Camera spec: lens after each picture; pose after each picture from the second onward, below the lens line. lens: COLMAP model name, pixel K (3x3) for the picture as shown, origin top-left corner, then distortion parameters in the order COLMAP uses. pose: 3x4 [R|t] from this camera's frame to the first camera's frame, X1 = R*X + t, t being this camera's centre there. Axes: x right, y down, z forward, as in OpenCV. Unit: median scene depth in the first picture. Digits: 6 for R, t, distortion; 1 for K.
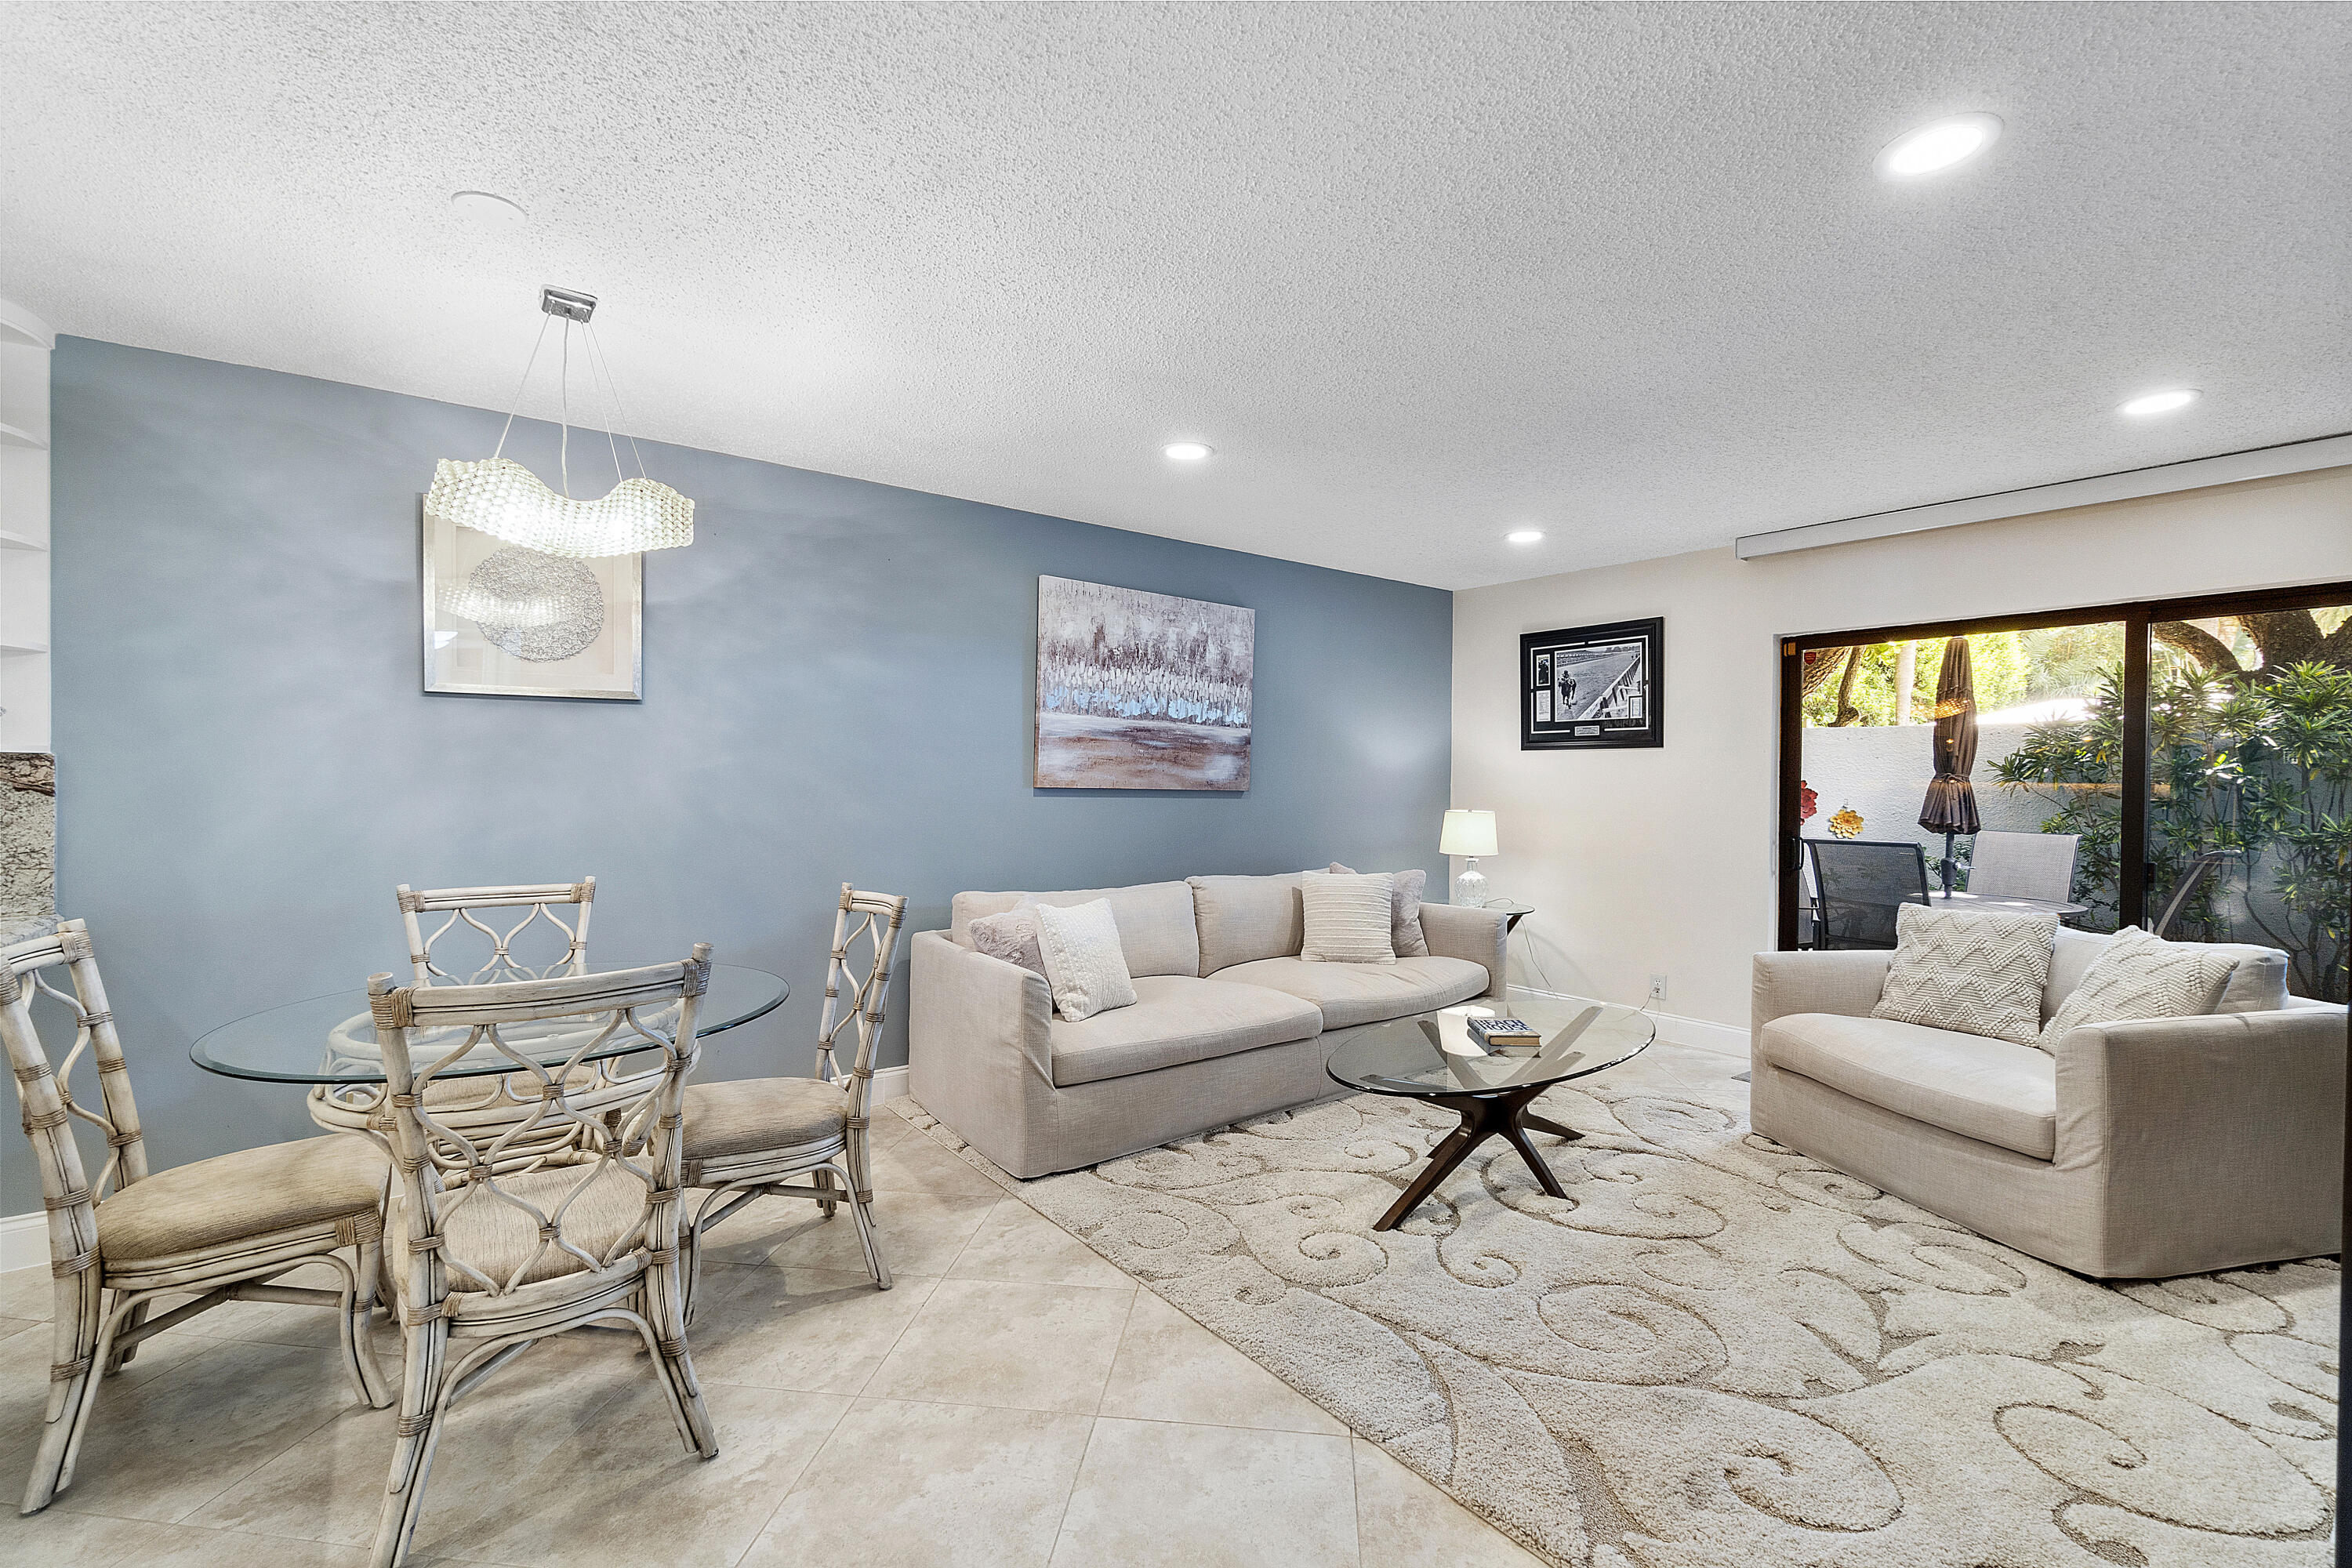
lens RADIAL K [[1013.7, 0, 1163.1], [0, 1013.7, 801.0], [0, 0, 1]] dist [-0.009028, 0.002156]
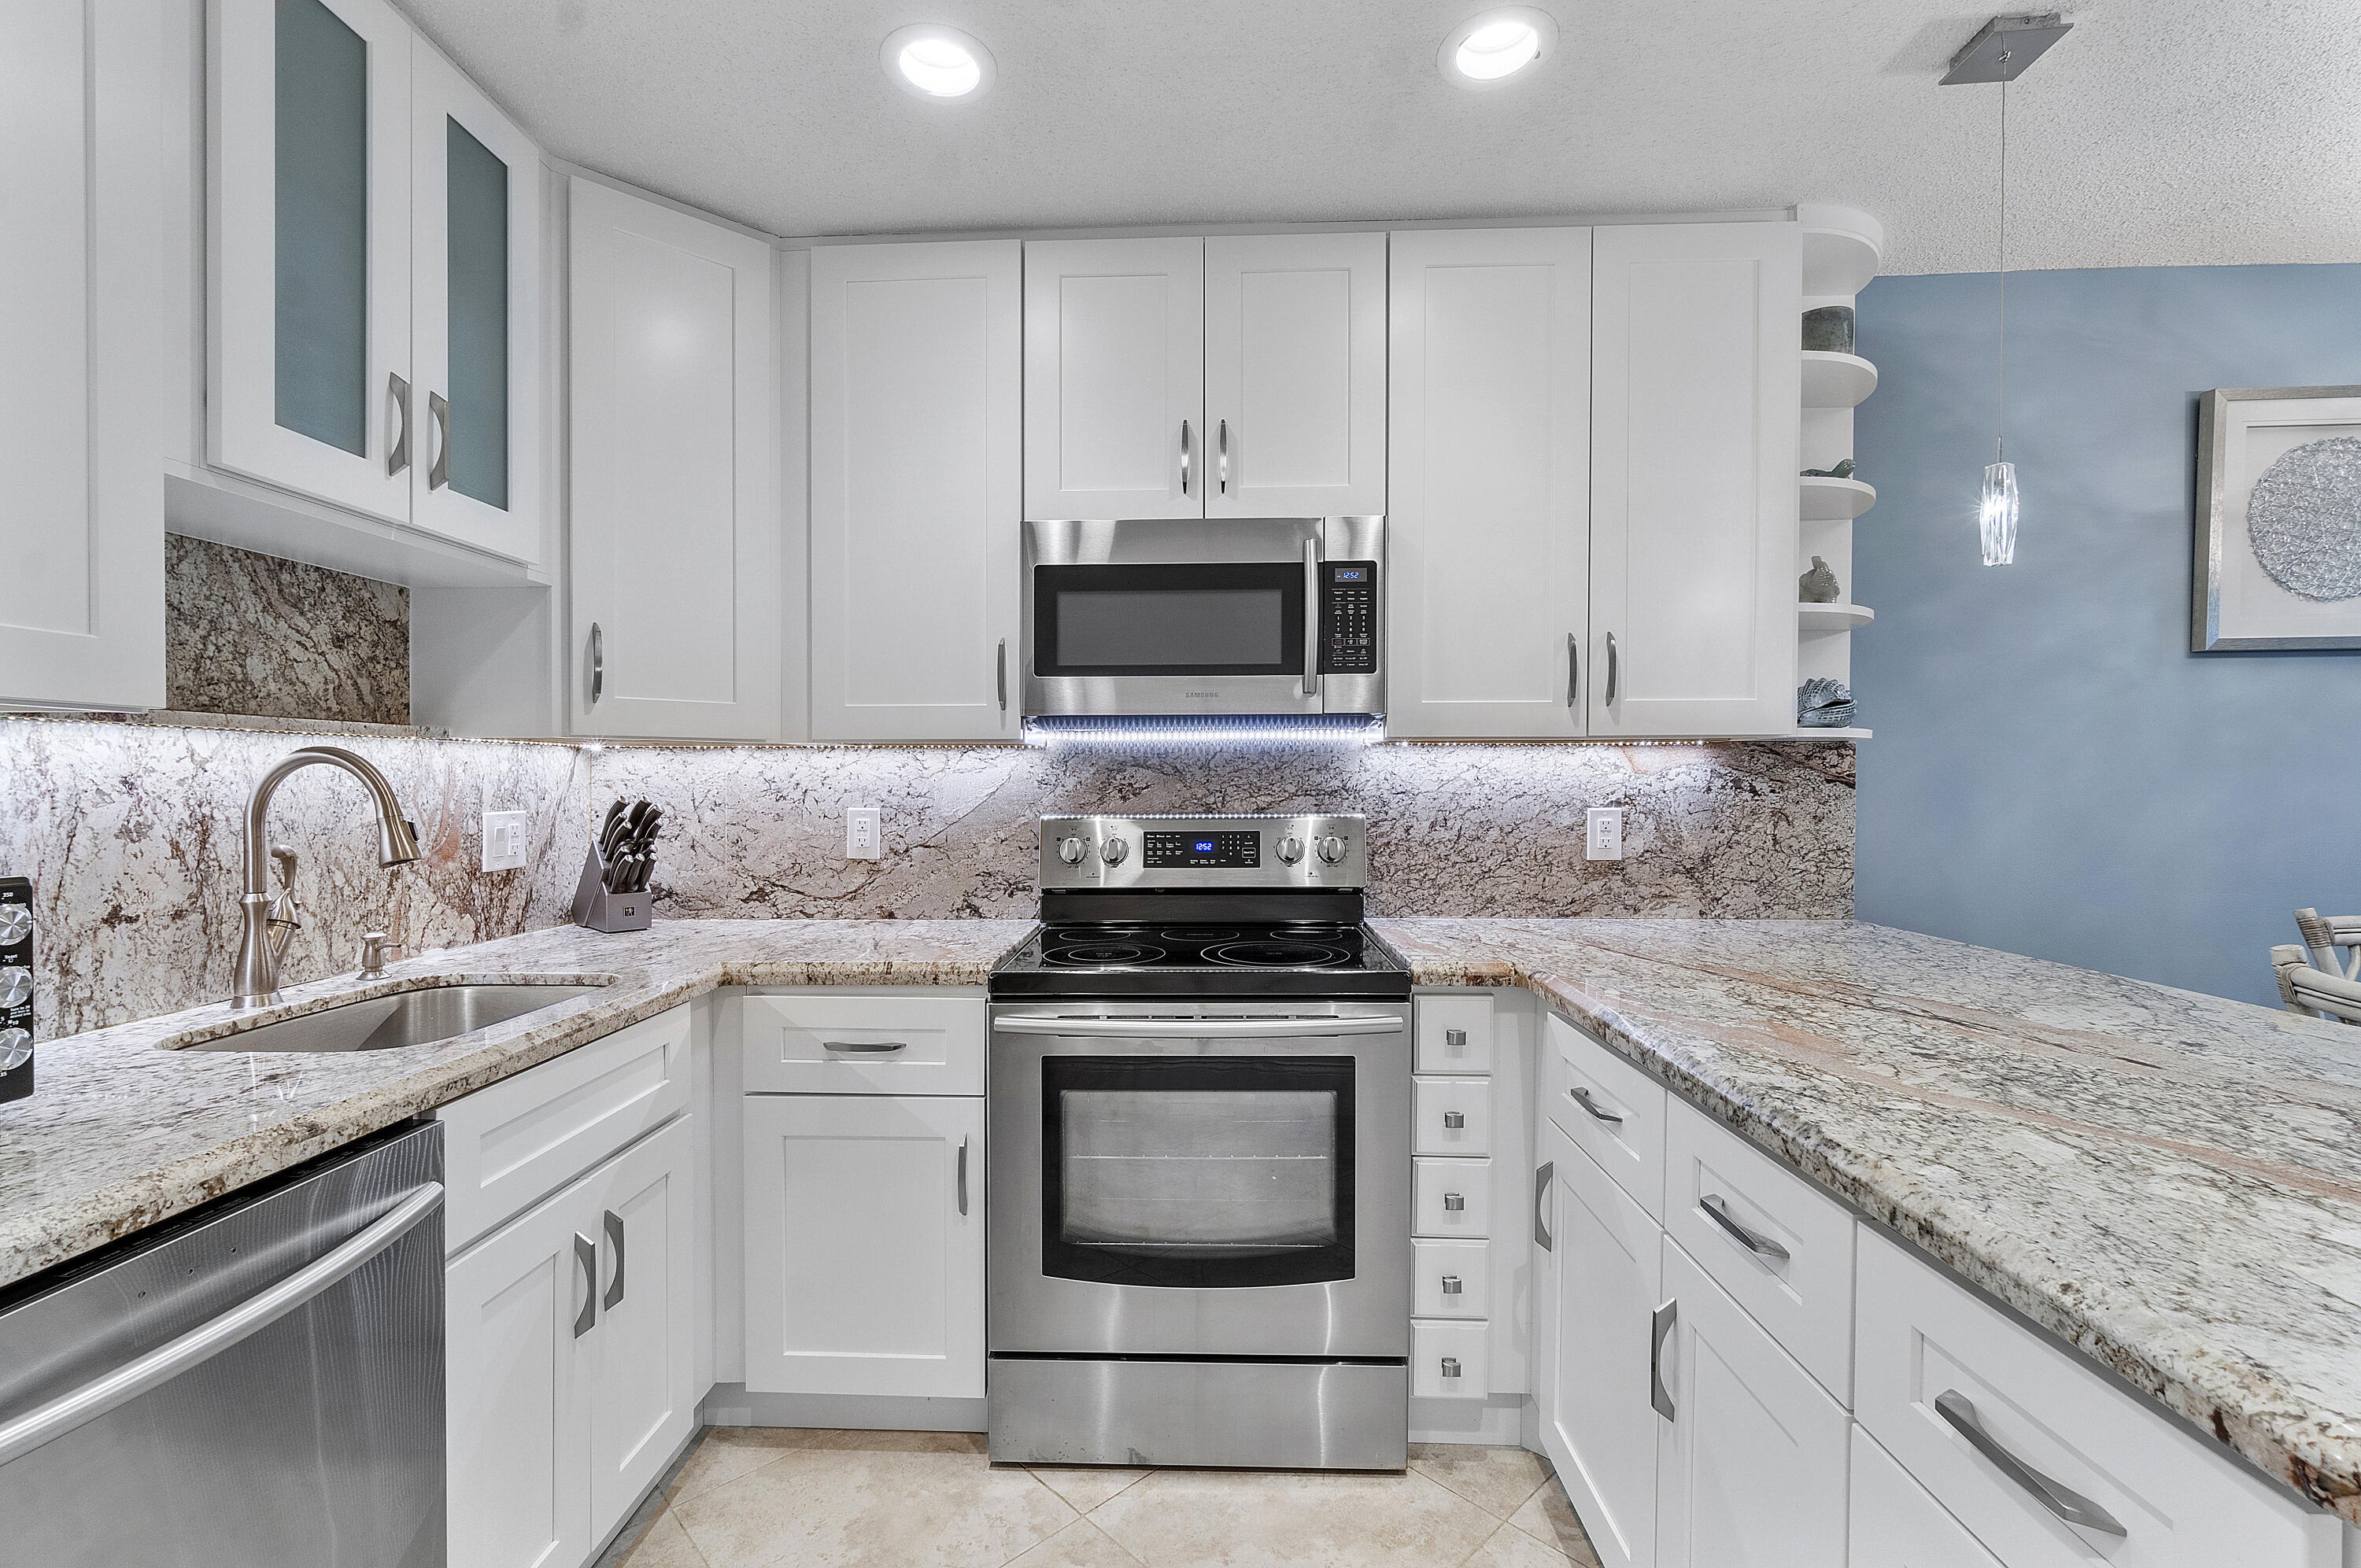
lens RADIAL K [[1017.4, 0, 1185.5], [0, 1017.4, 787.4], [0, 0, 1]] dist [-0.009028, 0.002156]
pose [[0.774611, -0.008442, -0.632382, -0.584390], [-0.002781, 0.999856, -0.016754, 0.006667], [0.632432, 0.014737, 0.774475, -0.052611]]
